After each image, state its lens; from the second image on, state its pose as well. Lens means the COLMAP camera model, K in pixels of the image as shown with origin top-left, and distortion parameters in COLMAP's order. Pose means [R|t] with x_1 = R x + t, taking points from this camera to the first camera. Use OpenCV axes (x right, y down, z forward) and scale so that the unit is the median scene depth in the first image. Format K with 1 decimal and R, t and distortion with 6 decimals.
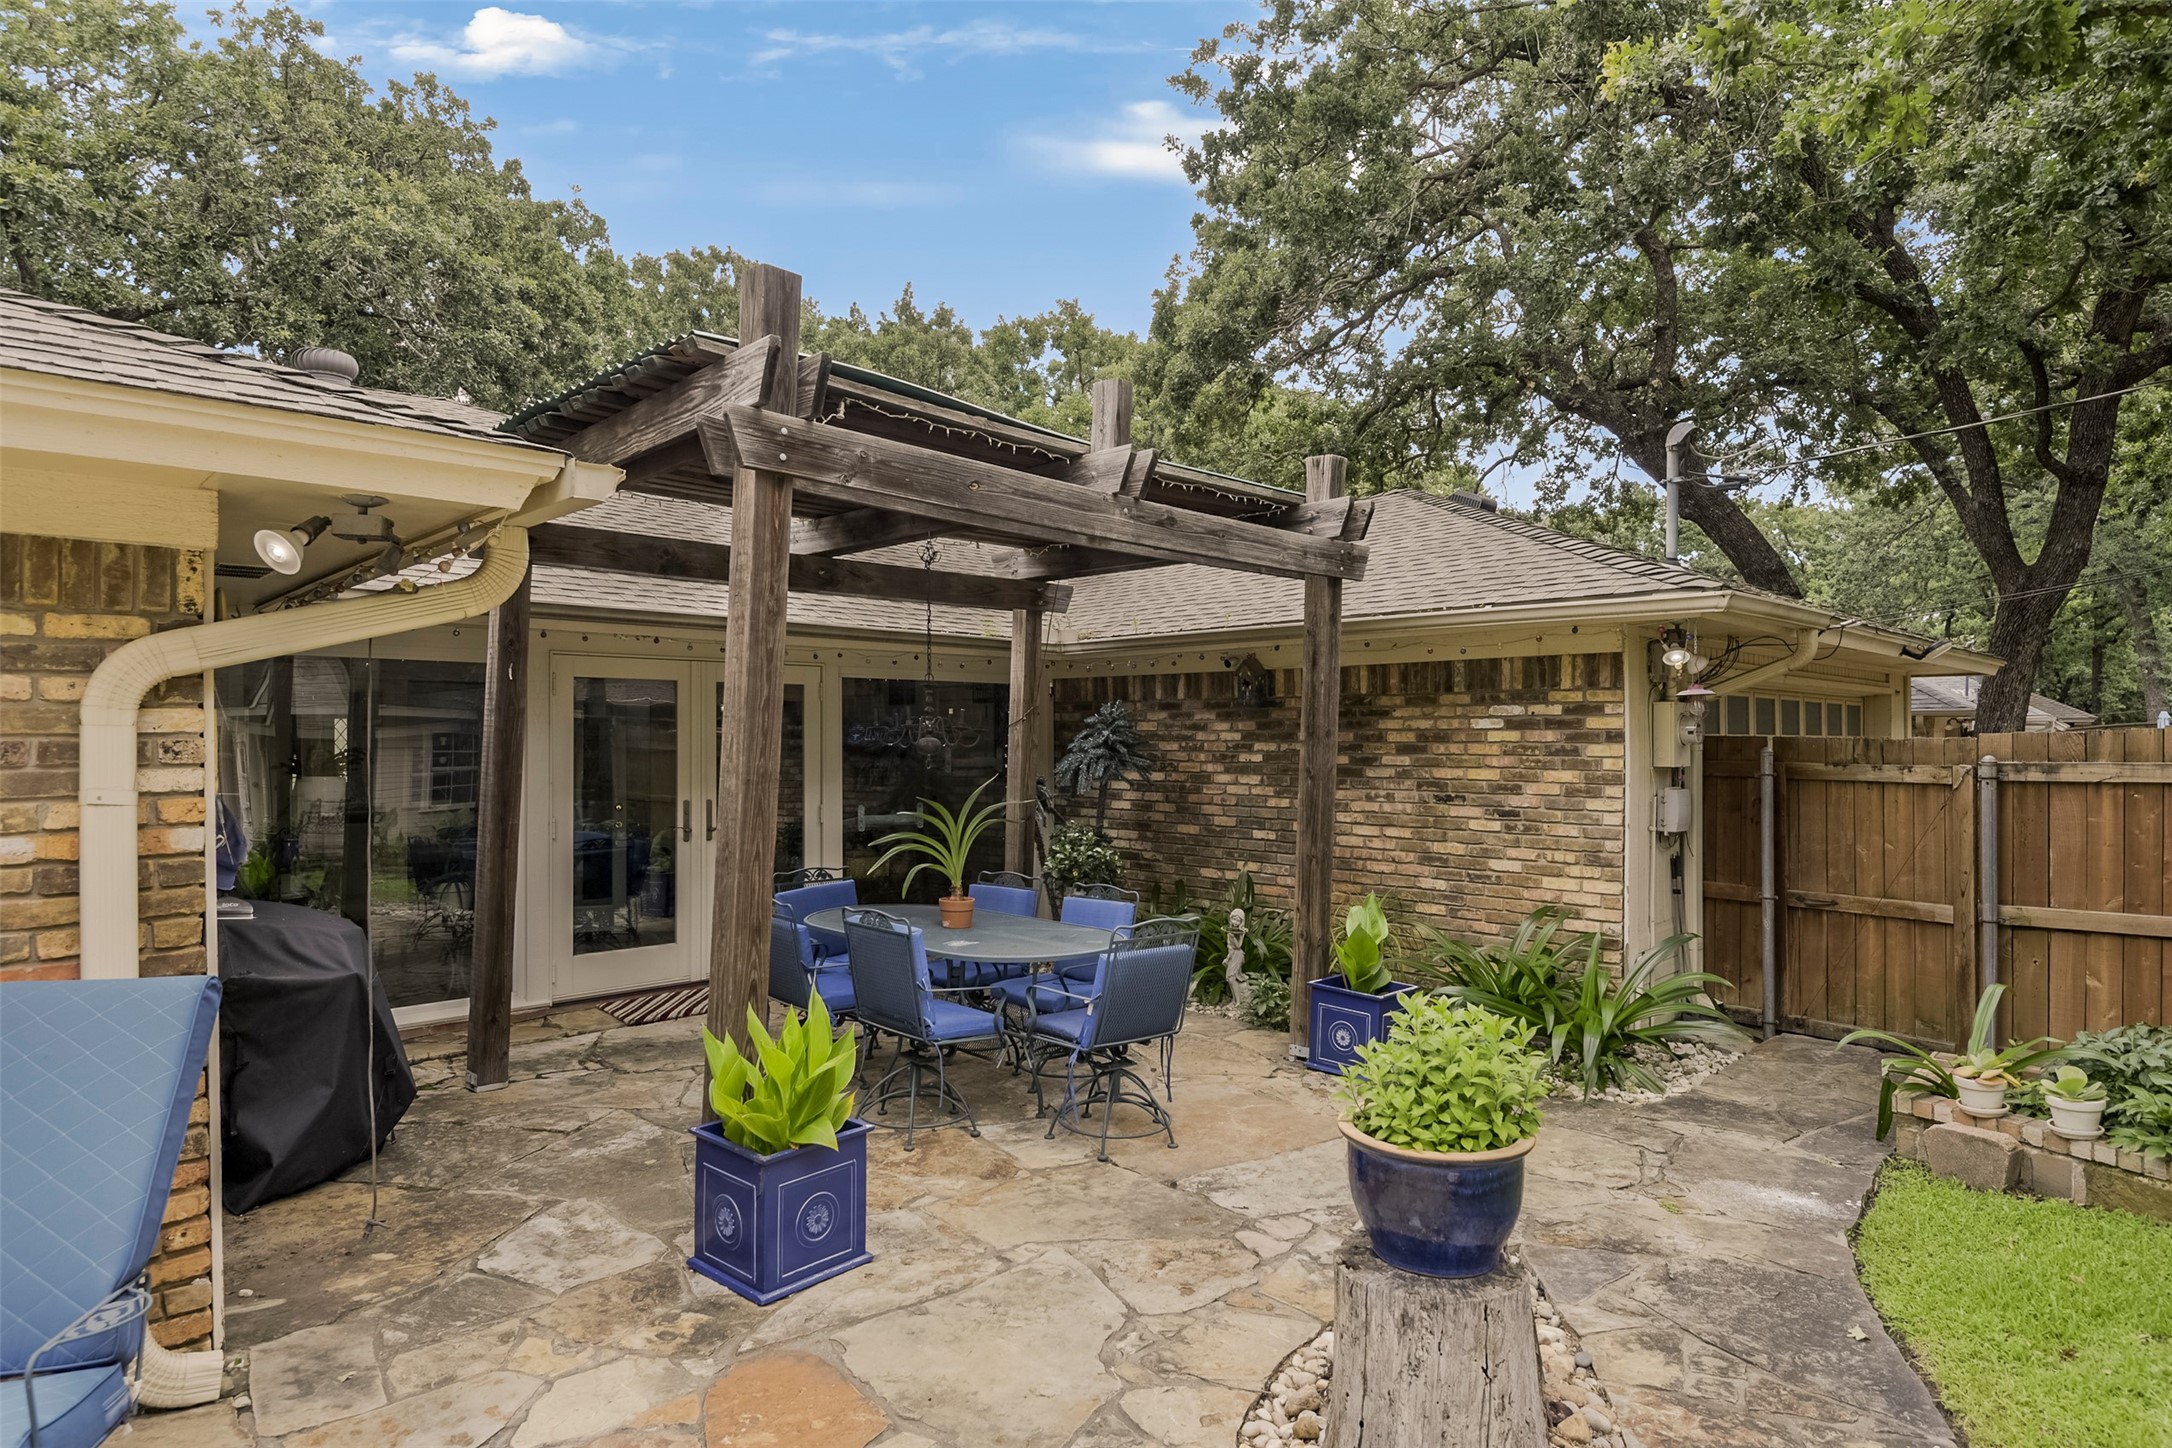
lens RADIAL K [[1186.6, 0, 1086.6], [0, 1186.6, 742.1], [0, 0, 1]] dist [-0.011652, -0.005843]
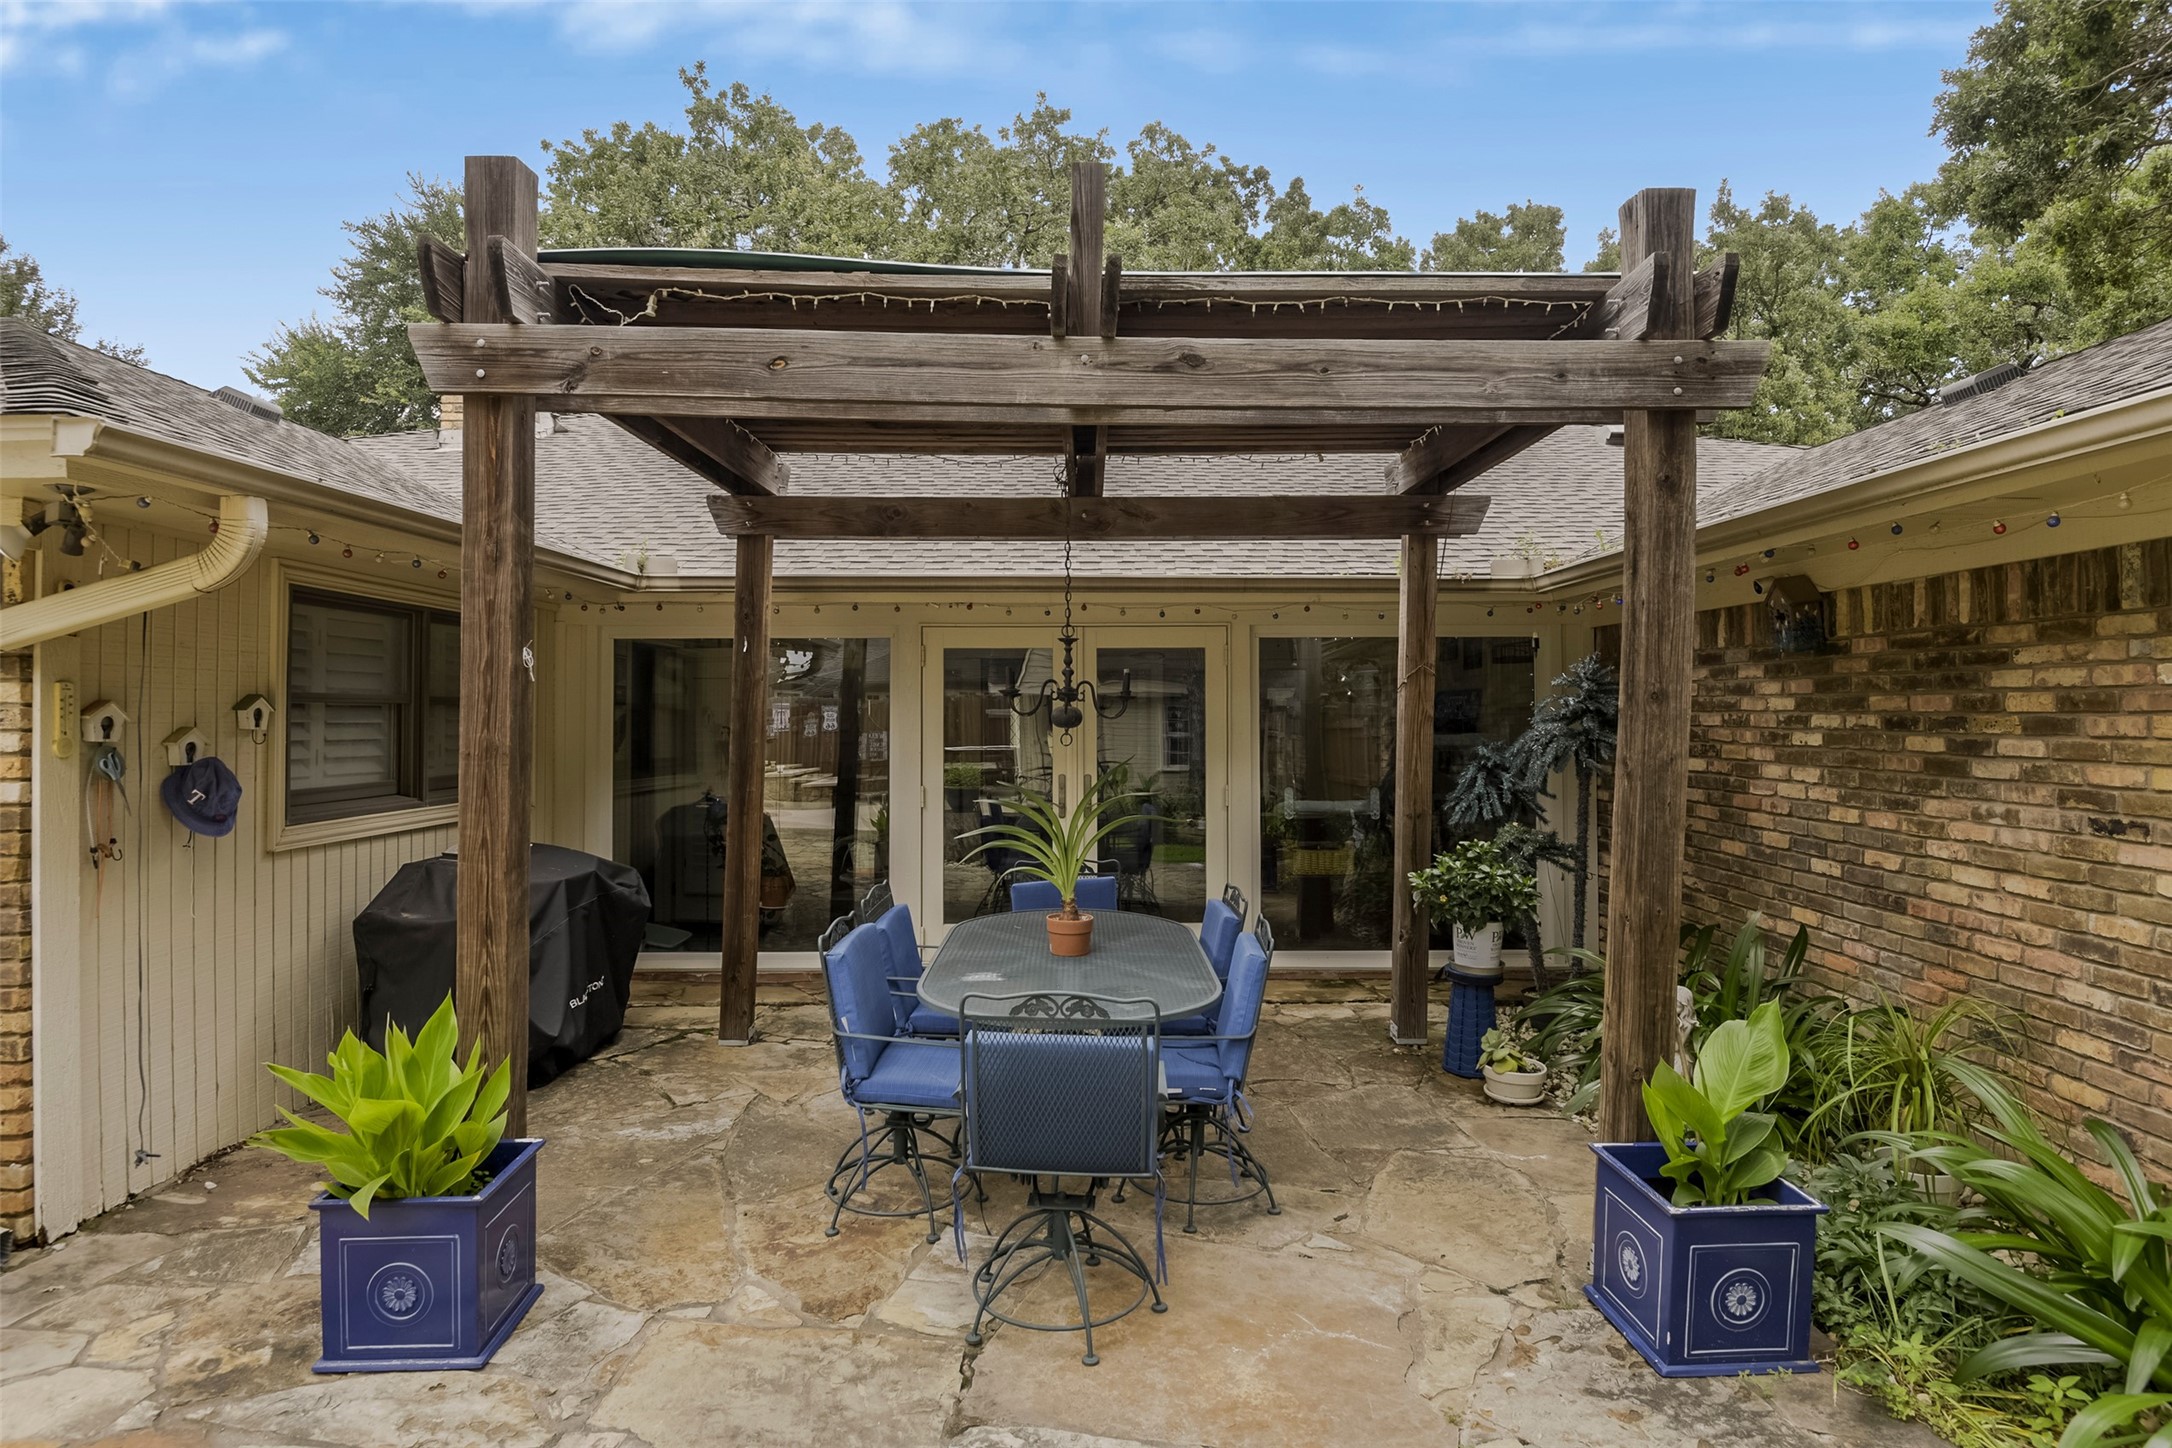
lens RADIAL K [[1143.4, 0, 1081.9], [0, 1143.4, 704.5], [0, 0, 1]] dist [-0.021513, -0.005013]
pose [[0.721353, -0.005641, -0.692545, 0.299371], [-0.000925, 0.999958, -0.009109, 0.001265], [0.692567, 0.007211, 0.721317, 0.349890]]
